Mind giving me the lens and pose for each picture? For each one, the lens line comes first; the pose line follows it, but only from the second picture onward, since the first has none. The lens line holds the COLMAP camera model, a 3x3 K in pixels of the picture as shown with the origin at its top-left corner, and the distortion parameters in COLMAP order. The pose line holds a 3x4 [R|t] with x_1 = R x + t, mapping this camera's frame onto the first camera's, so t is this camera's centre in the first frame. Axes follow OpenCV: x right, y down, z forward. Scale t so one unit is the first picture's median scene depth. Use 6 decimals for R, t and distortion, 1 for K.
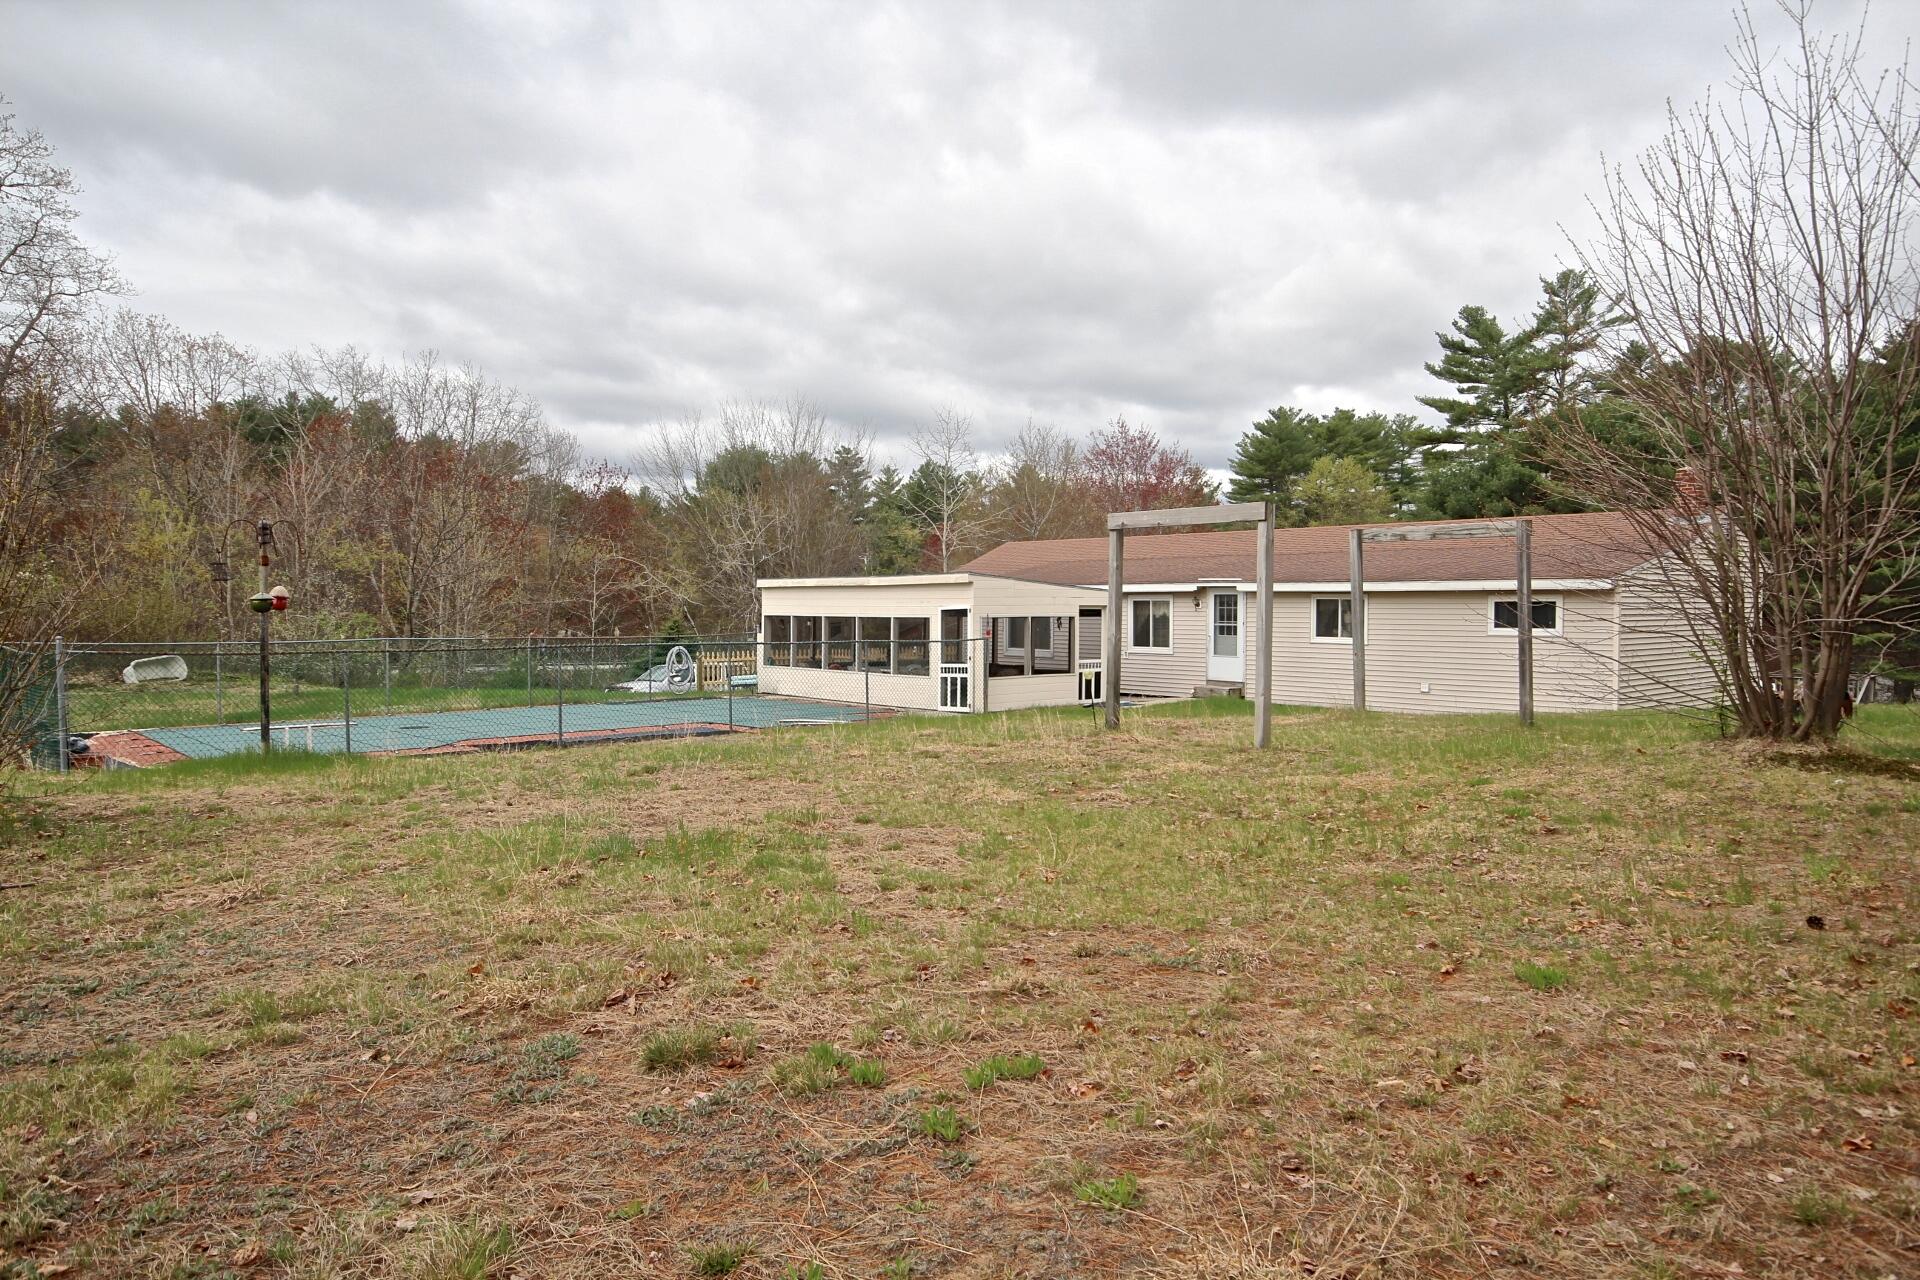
lens RADIAL K [[1216.6, 0, 953.7], [0, 1216.6, 636.6], [0, 0, 1]] dist [-0.025215, -0.001391]
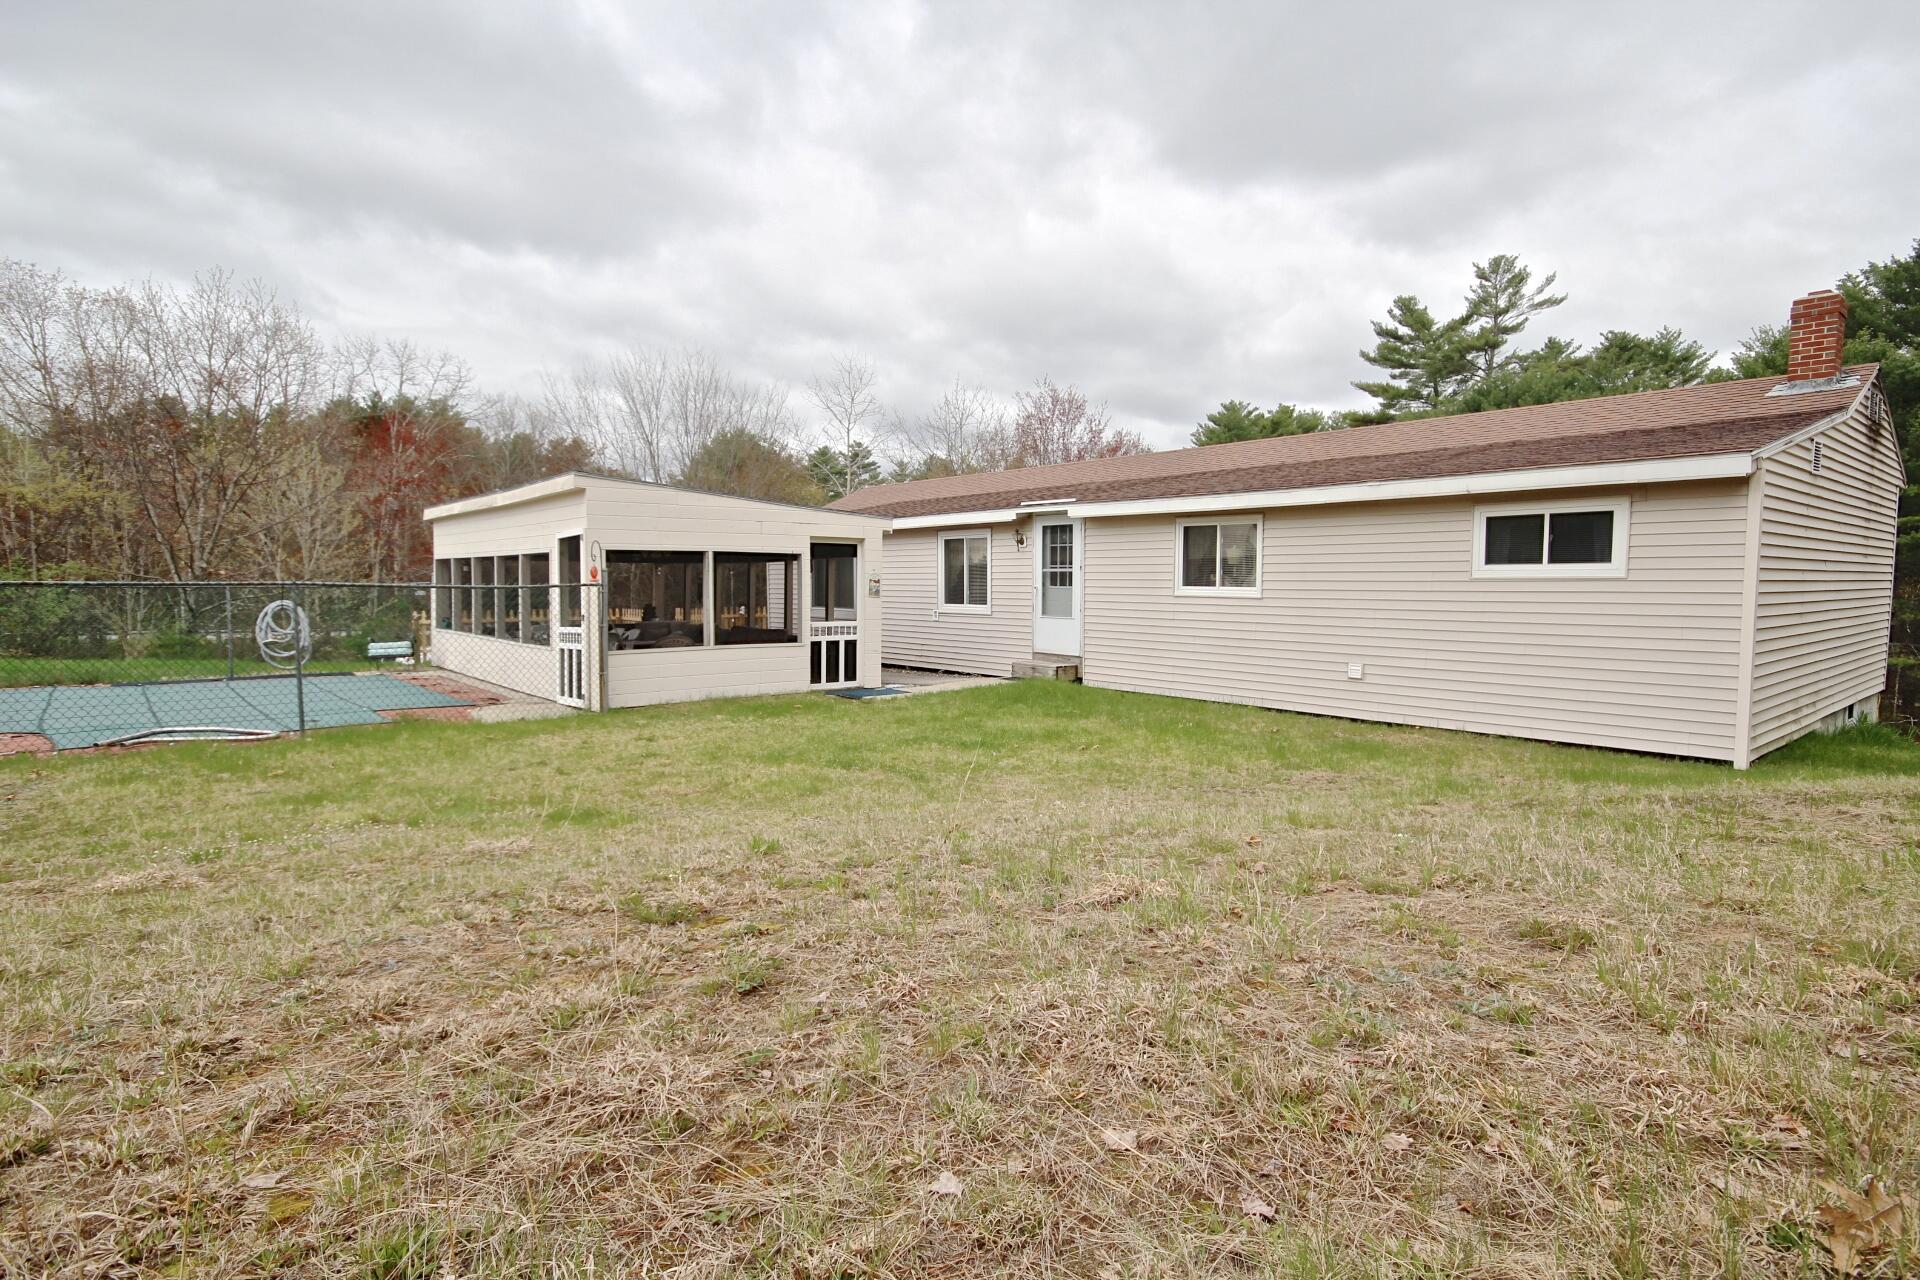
lens RADIAL K [[982.2, 0, 967.6], [0, 982.2, 640.1], [0, 0, 1]] dist [-0.004187, 0.000093]
pose [[0.999982, 0.002206, -0.005660, 0.116380], [-0.002008, 0.999392, 0.034811, 0.006564], [0.005733, -0.034799, 0.999378, 0.299873]]
